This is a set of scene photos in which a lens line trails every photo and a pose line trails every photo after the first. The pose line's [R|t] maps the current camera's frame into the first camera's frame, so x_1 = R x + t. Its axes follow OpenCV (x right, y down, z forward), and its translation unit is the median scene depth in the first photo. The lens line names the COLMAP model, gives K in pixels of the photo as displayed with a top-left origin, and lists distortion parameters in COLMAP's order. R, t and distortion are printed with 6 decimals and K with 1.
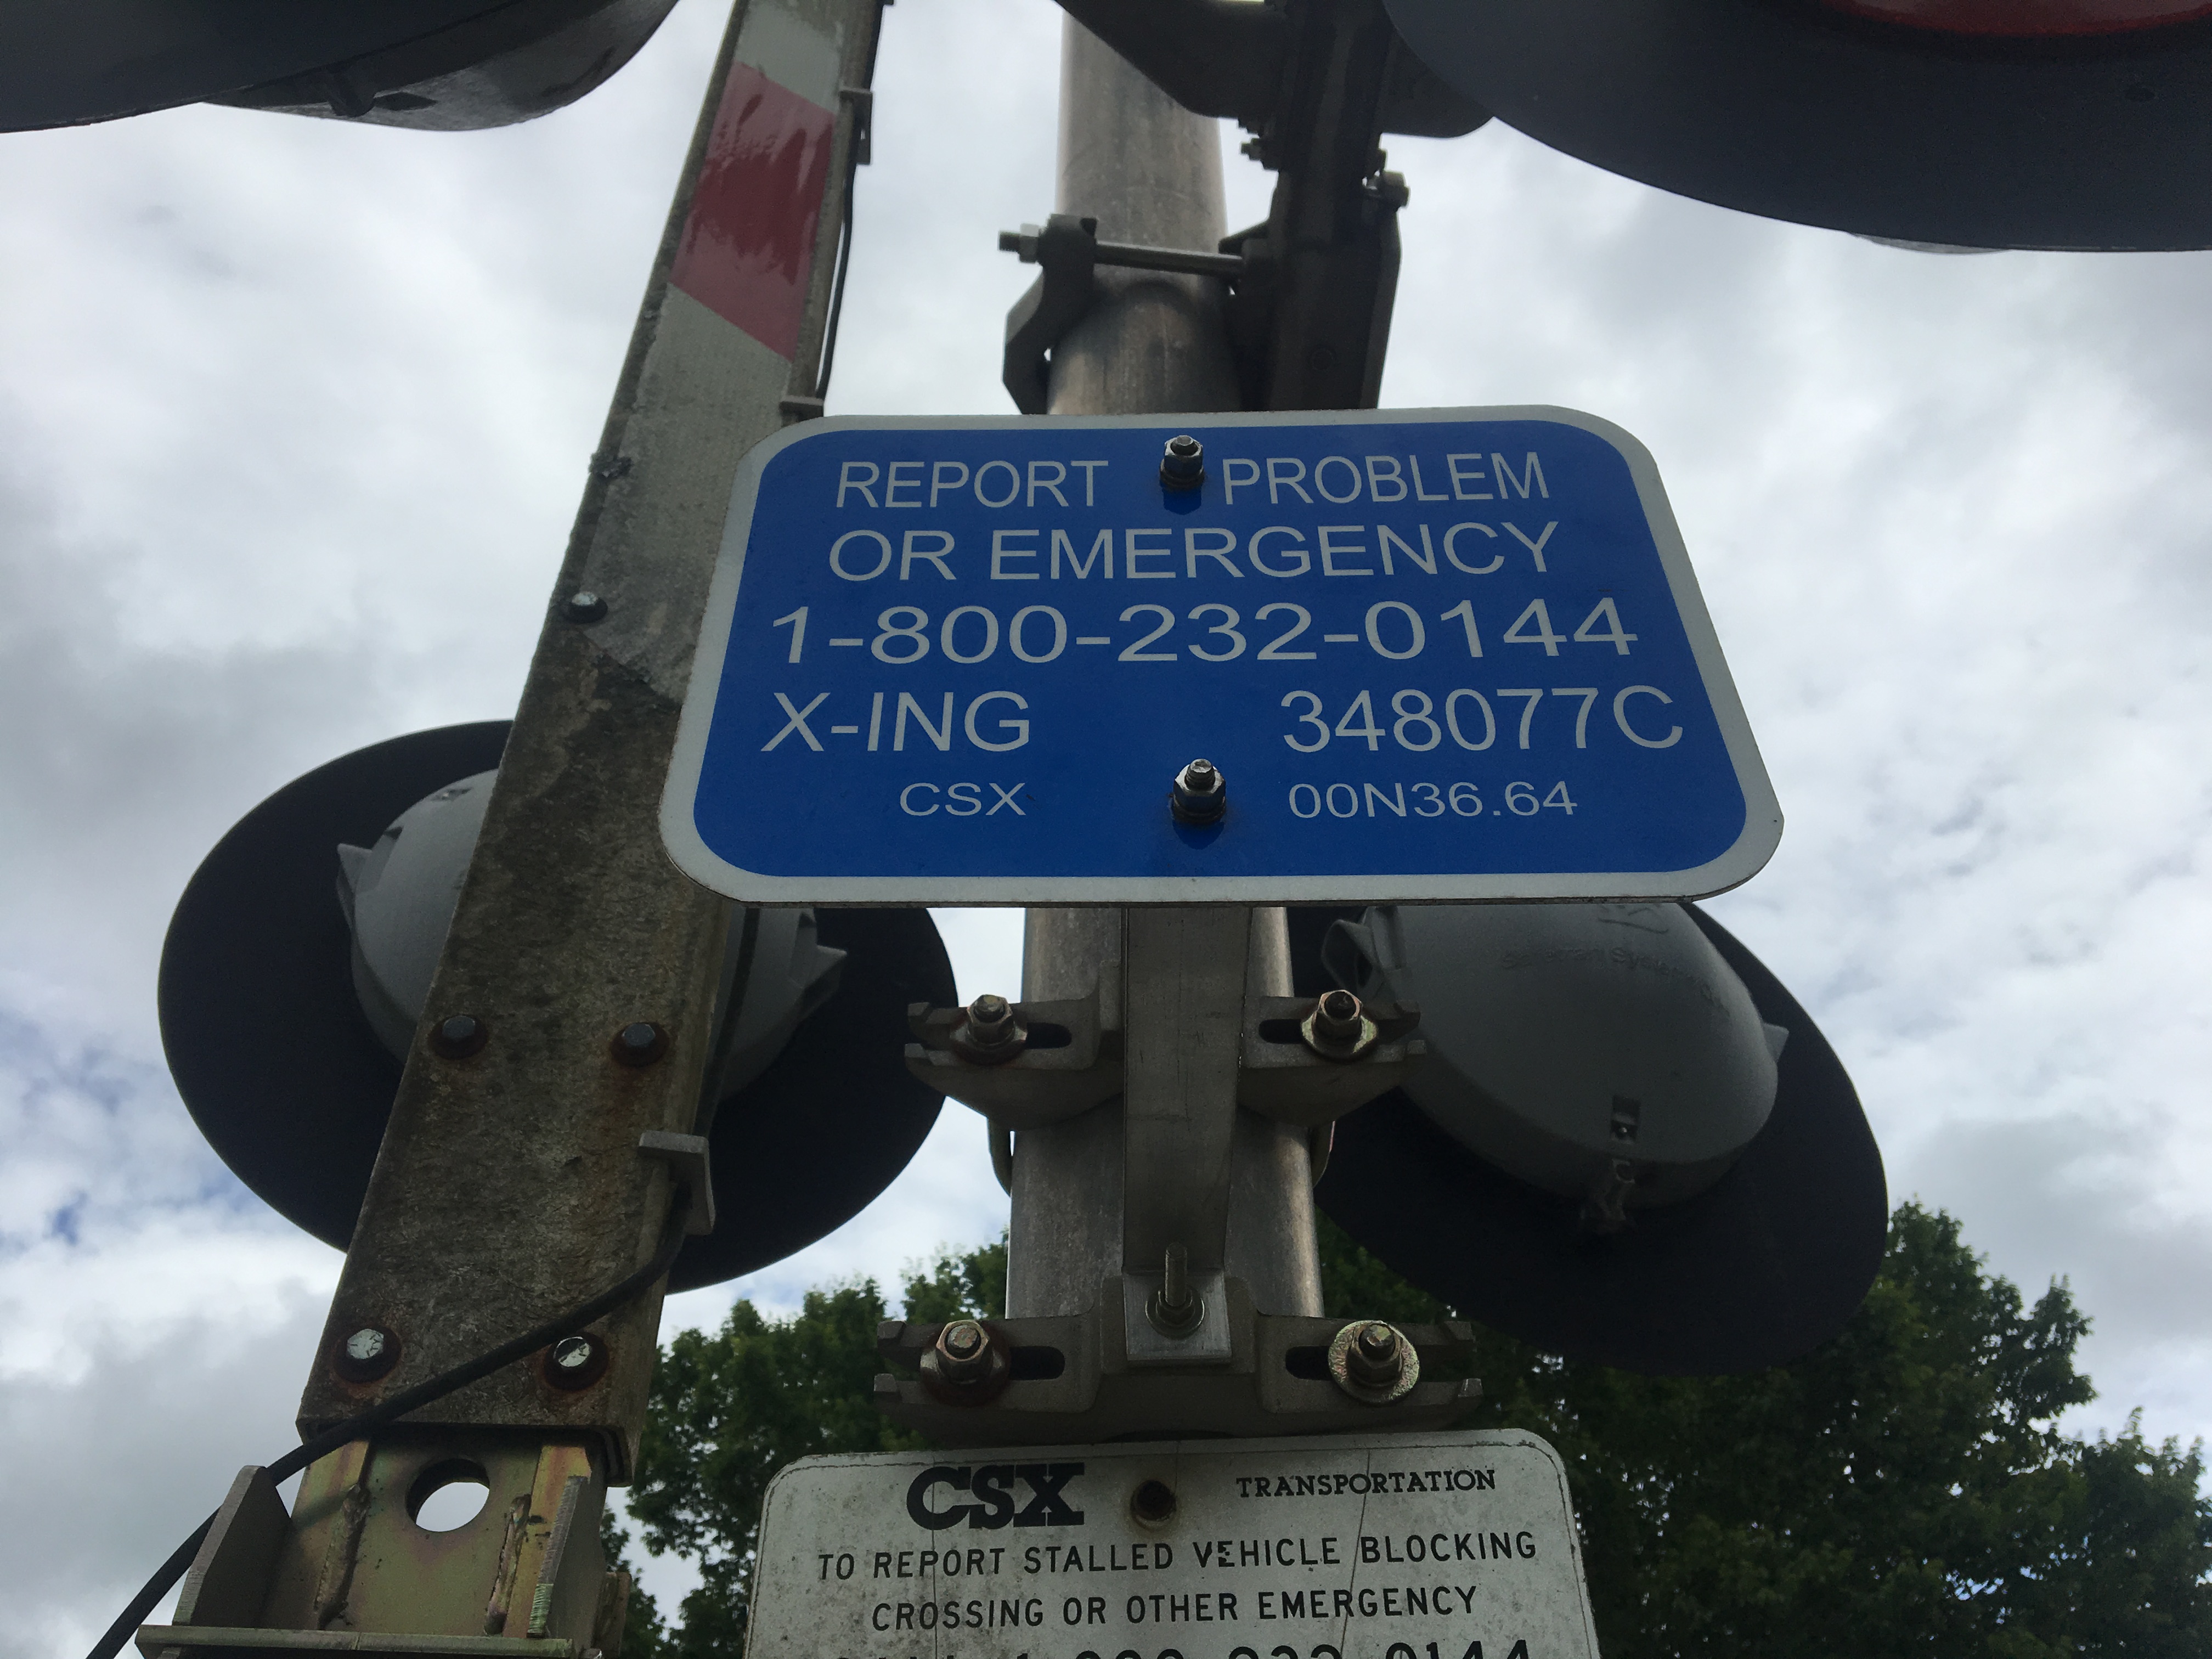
lens RADIAL K [[1895.1, 0, 1021.2], [0, 1895.1, 777.9], [0, 0, 1]] dist [0.106659, -0.186130]
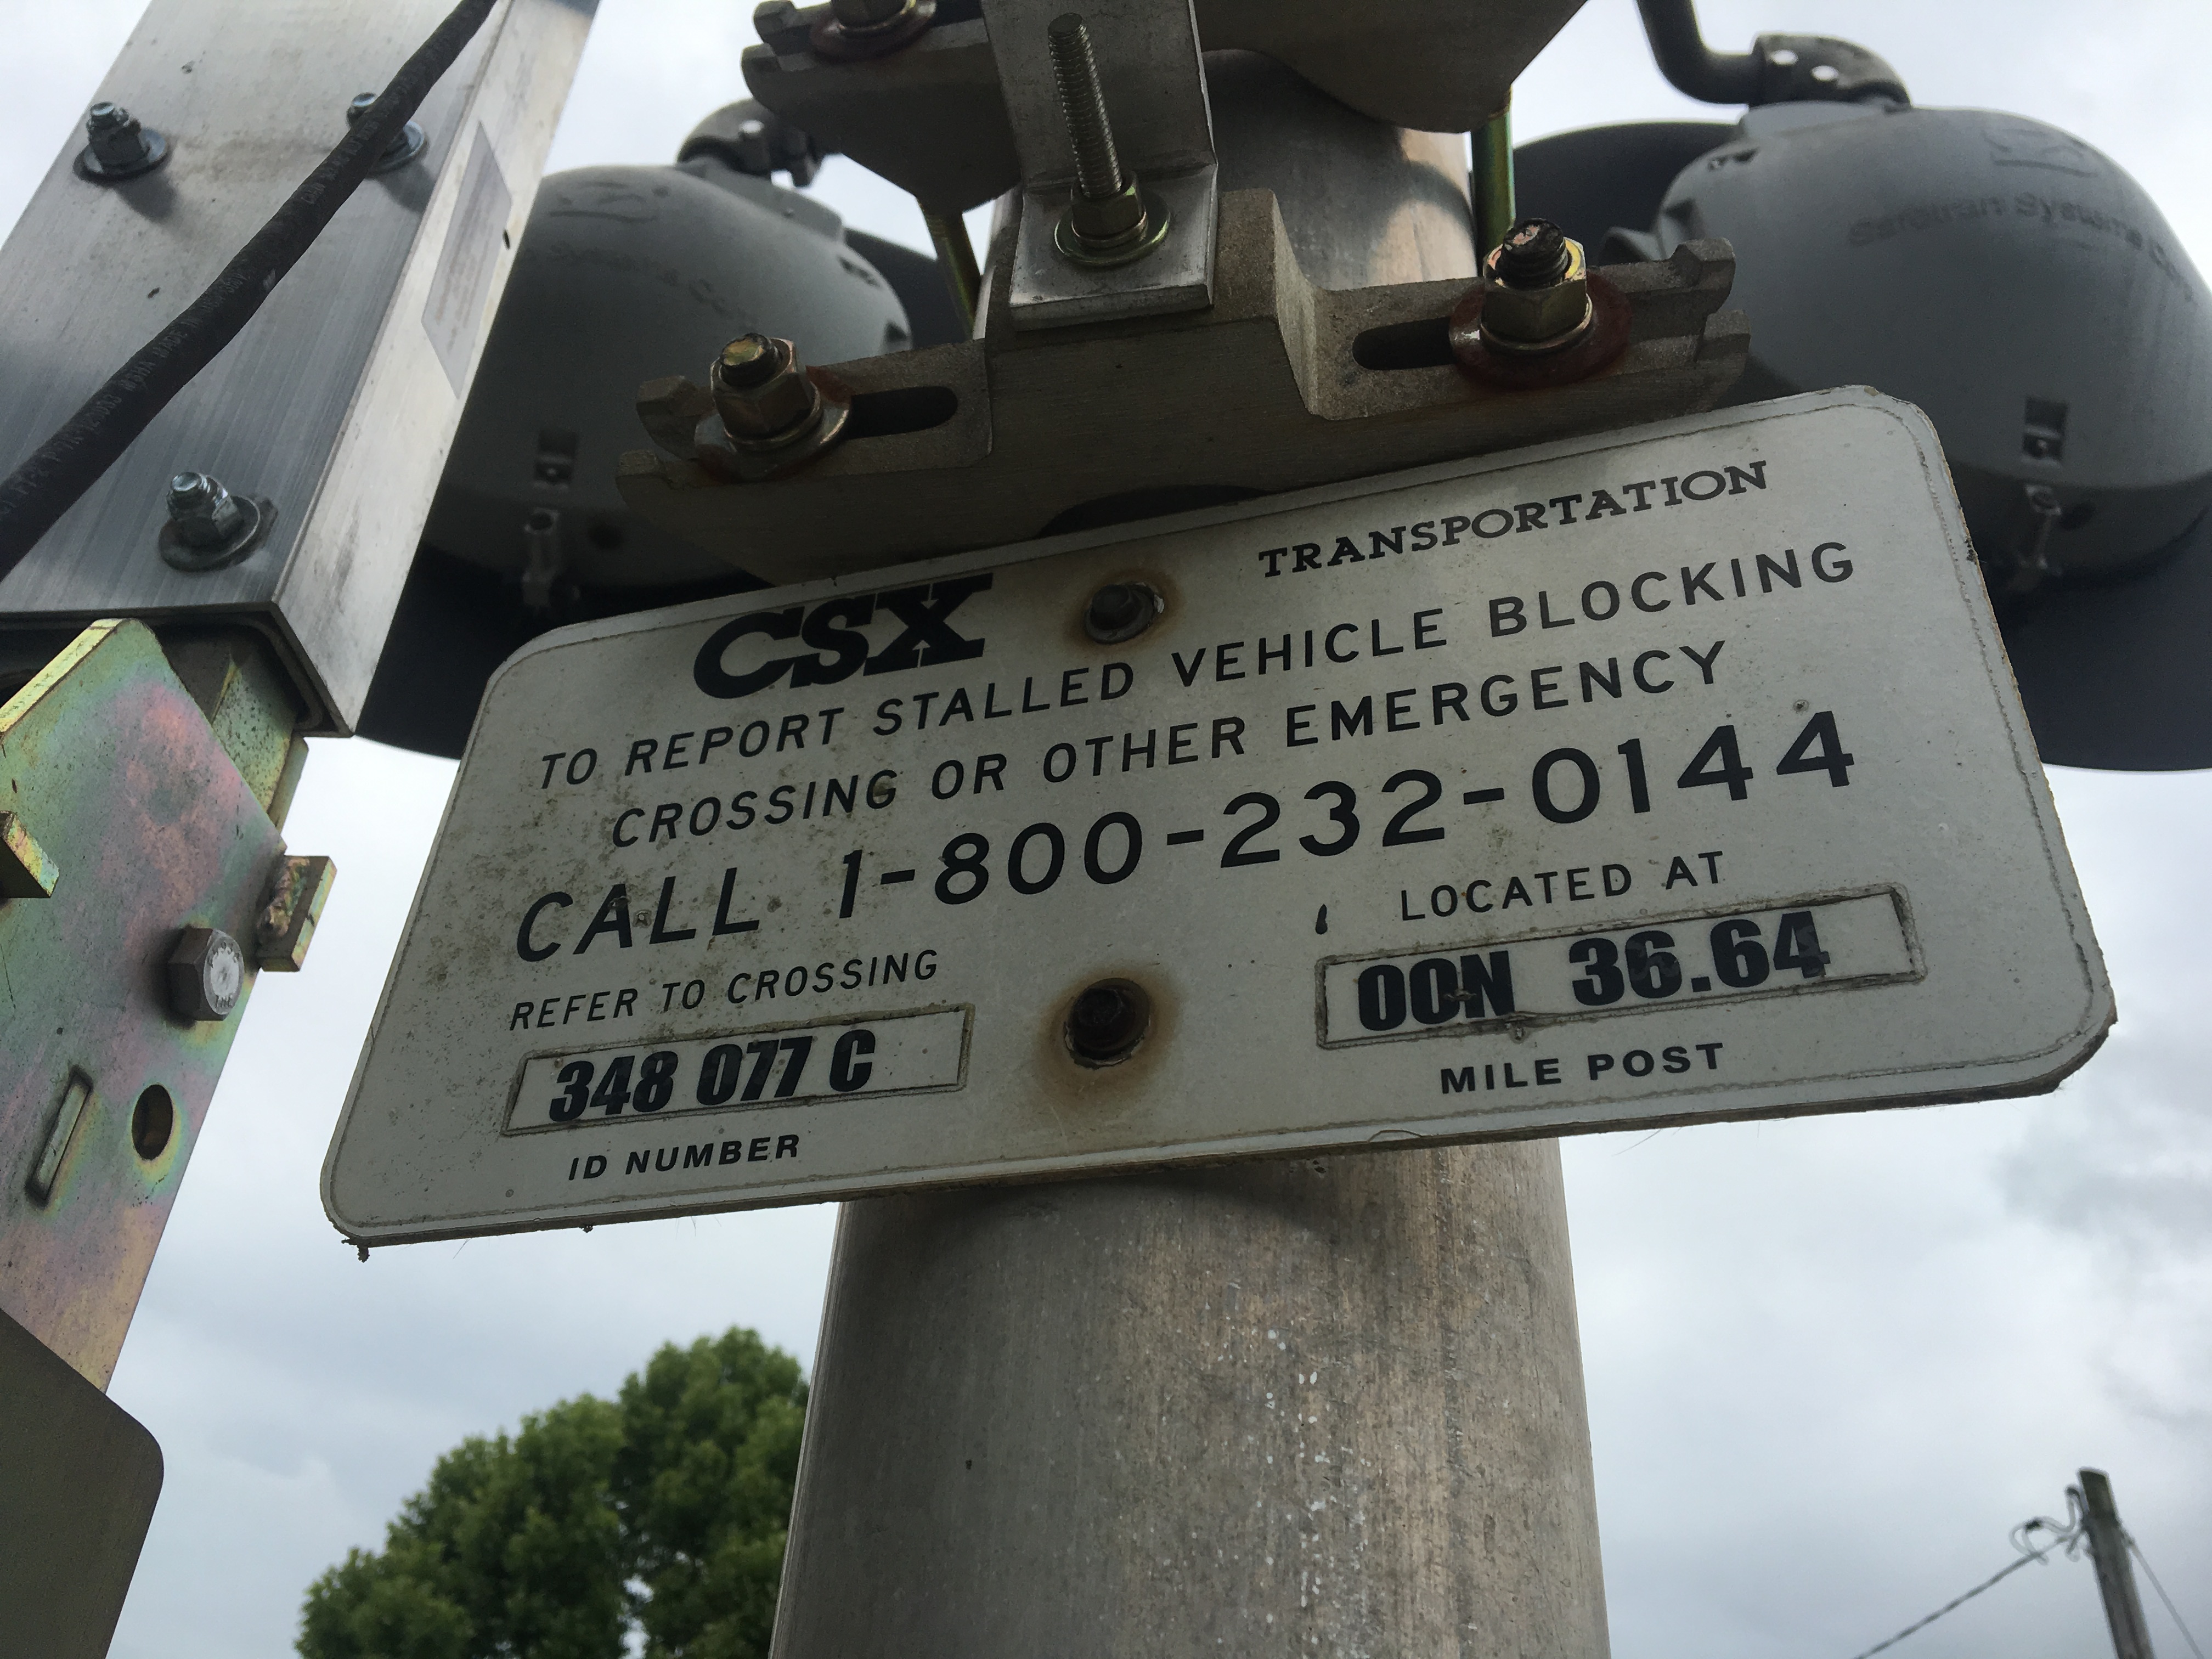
lens RADIAL K [[1879.5, 0, 1049.6], [0, 1879.5, 795.9], [0, 0, 1]] dist [0.096461, -0.161505]
pose [[0.980768, -0.079092, -0.178434, 0.149322], [0.099970, 0.988755, 0.111216, 0.383700], [0.167632, -0.126915, 0.977646, 0.488824]]
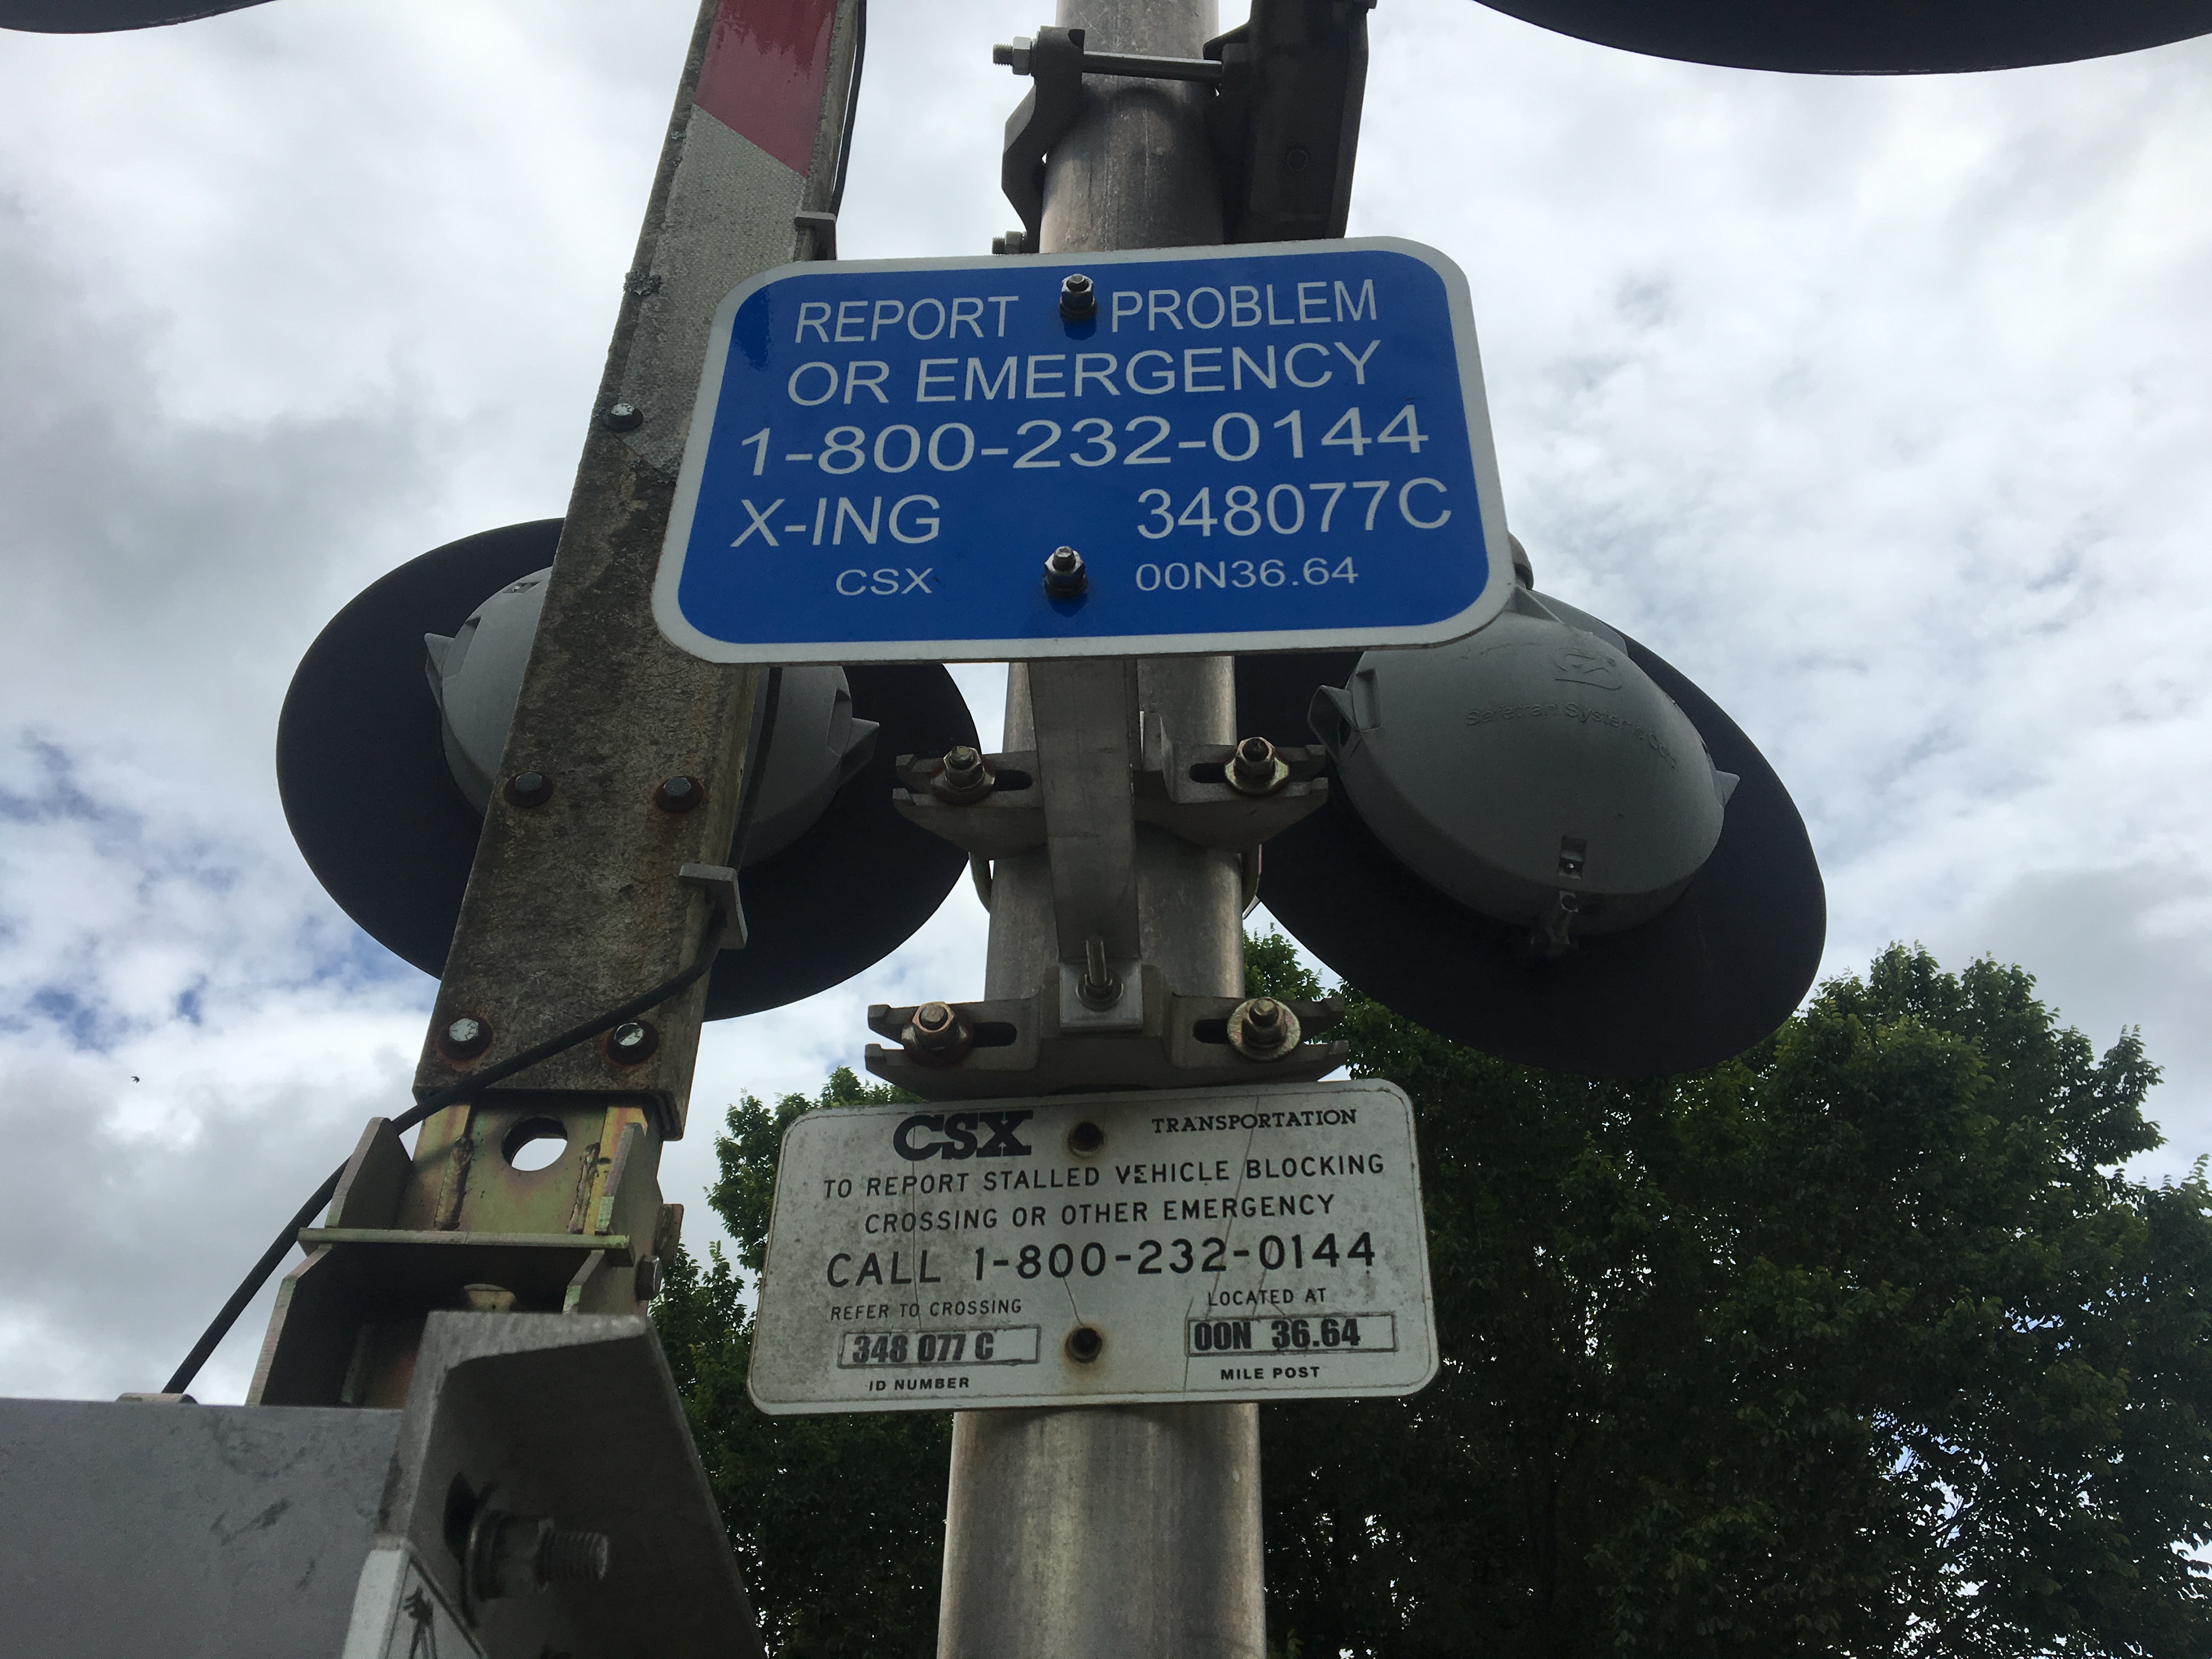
lens RADIAL K [[1918.0, 0, 1025.3], [0, 1918.0, 786.1], [0, 0, 1]] dist [0.126952, -0.181211]
pose [[0.998644, -0.017290, -0.049094, 0.098863], [0.022882, 0.993018, 0.115720, 0.000303], [0.046751, -0.116686, 0.992068, -0.241795]]
